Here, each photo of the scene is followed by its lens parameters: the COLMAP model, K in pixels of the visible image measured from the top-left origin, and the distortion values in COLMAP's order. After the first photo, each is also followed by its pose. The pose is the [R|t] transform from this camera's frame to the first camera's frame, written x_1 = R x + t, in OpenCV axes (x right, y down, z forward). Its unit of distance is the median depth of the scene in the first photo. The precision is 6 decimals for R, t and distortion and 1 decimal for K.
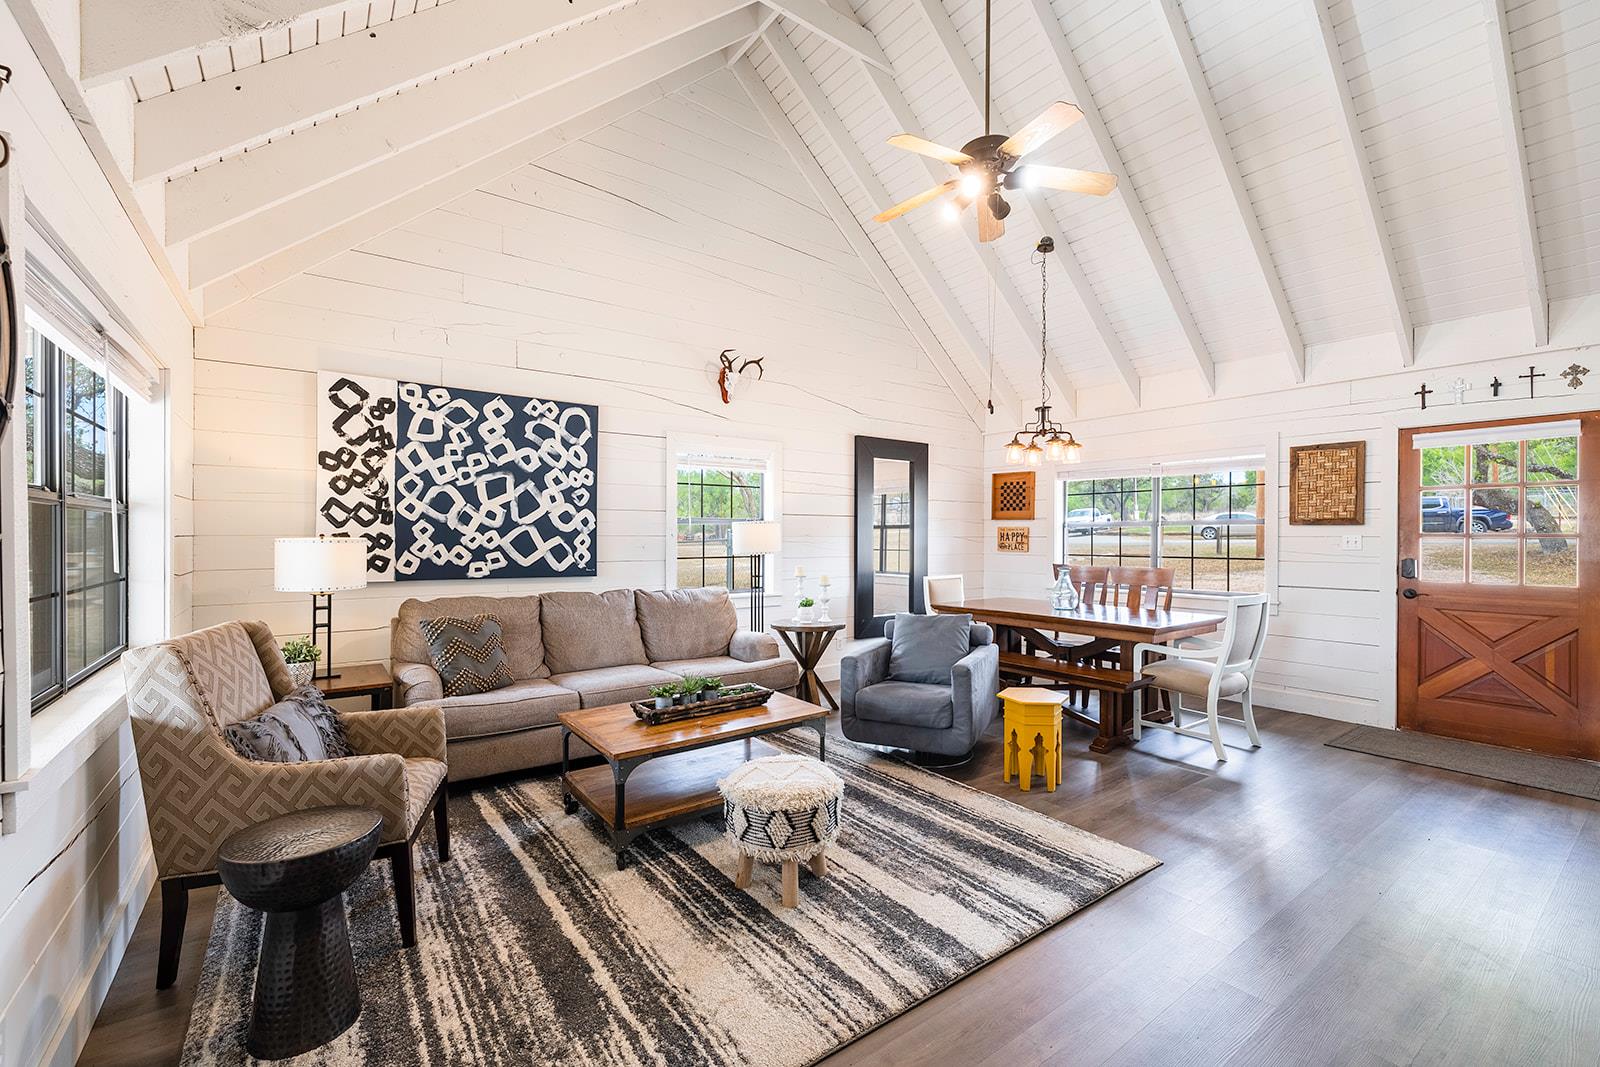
lens RADIAL K [[674.7, 0, 789.1], [0, 674.7, 535.0], [0, 0, 1]] dist [0.001420, 0.000316]
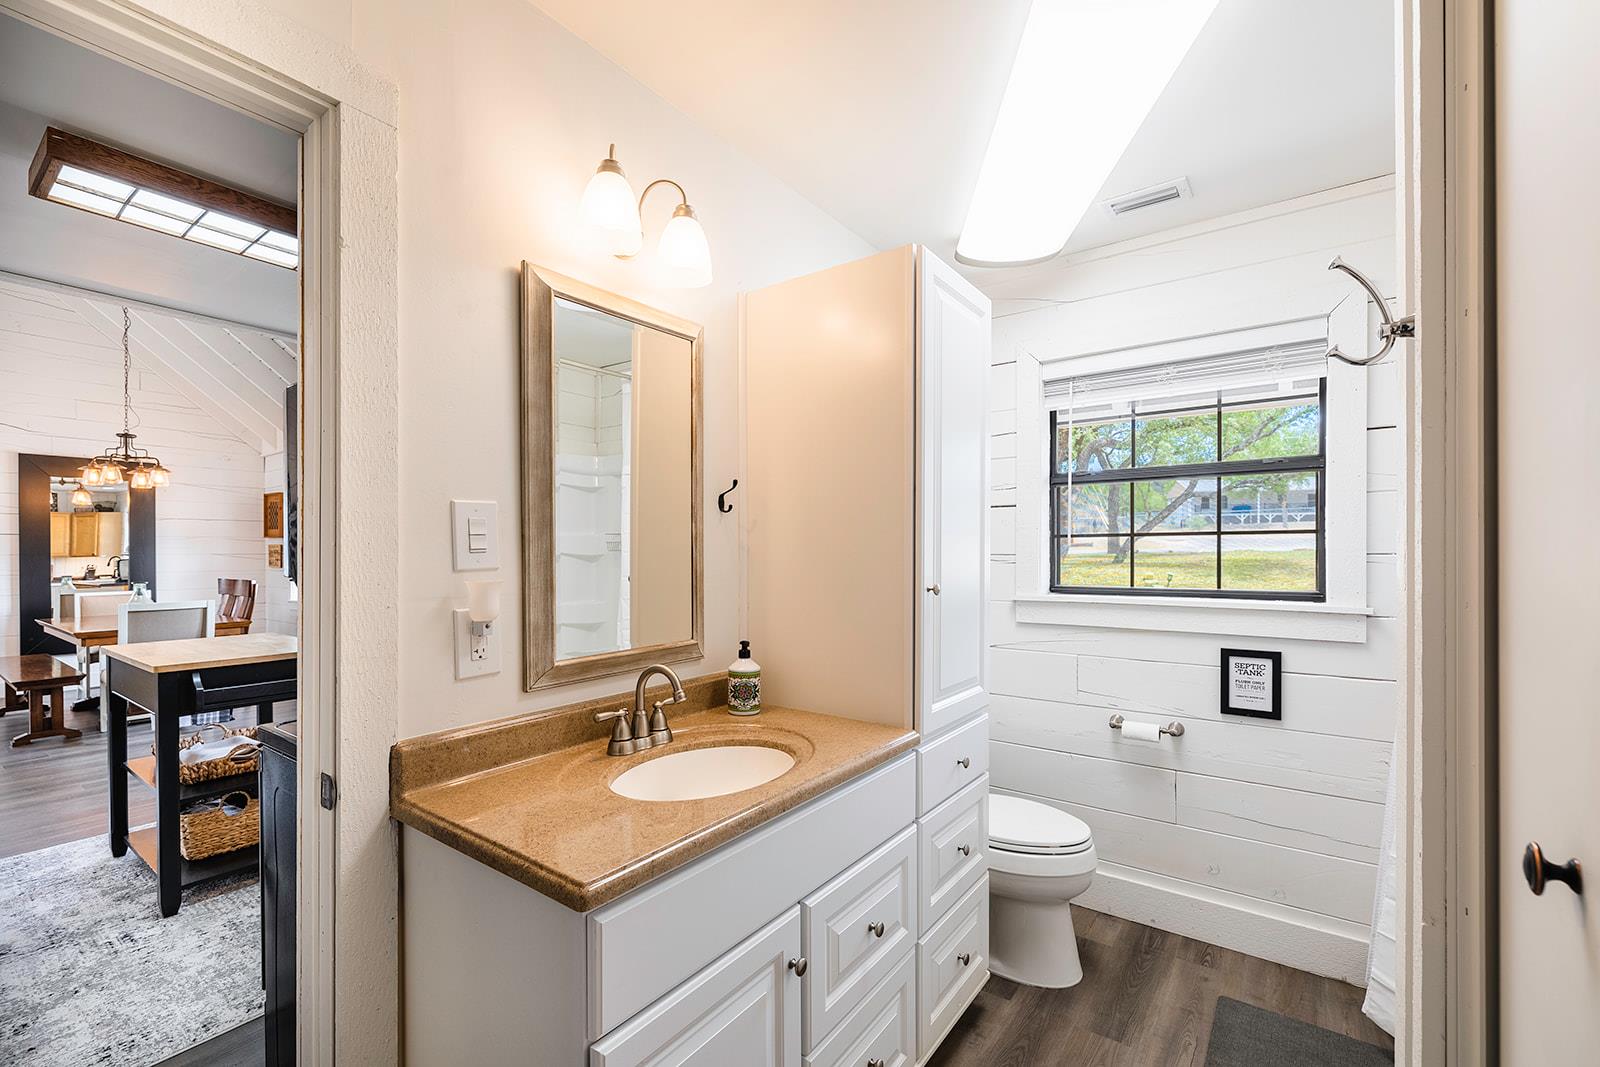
lens RADIAL K [[674.7, 0, 801.4], [0, 674.7, 548.9], [0, 0, 1]] dist [0.001420, 0.000316]
pose [[0.952345, -0.007516, 0.304930, 1.261004], [0.009015, 0.999953, -0.003507, 0.009301], [-0.304889, 0.006089, 0.952368, -0.422424]]
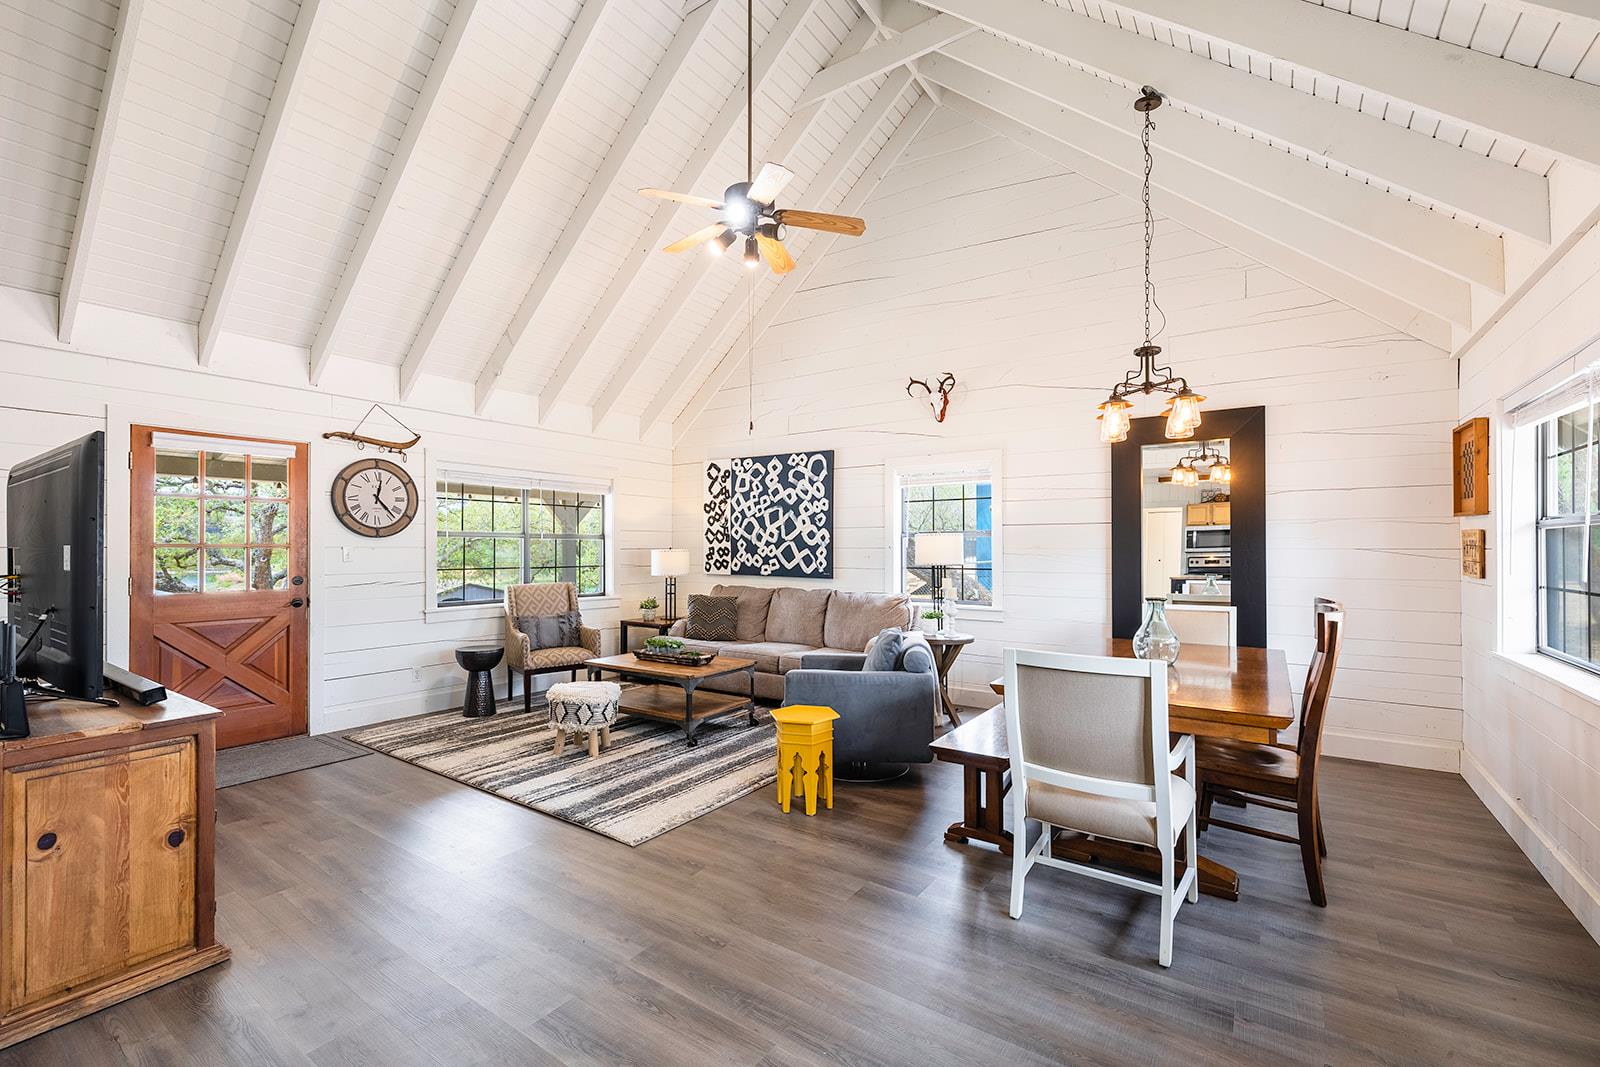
lens RADIAL K [[674.7, 0, 789.4], [0, 674.7, 542.6], [0, 0, 1]] dist [0.001420, 0.000316]
pose [[0.320665, -0.009822, -0.947142, 1.030577], [0.001176, 0.999950, -0.009971, 0.003675], [0.947192, 0.002083, 0.320660, 0.547533]]
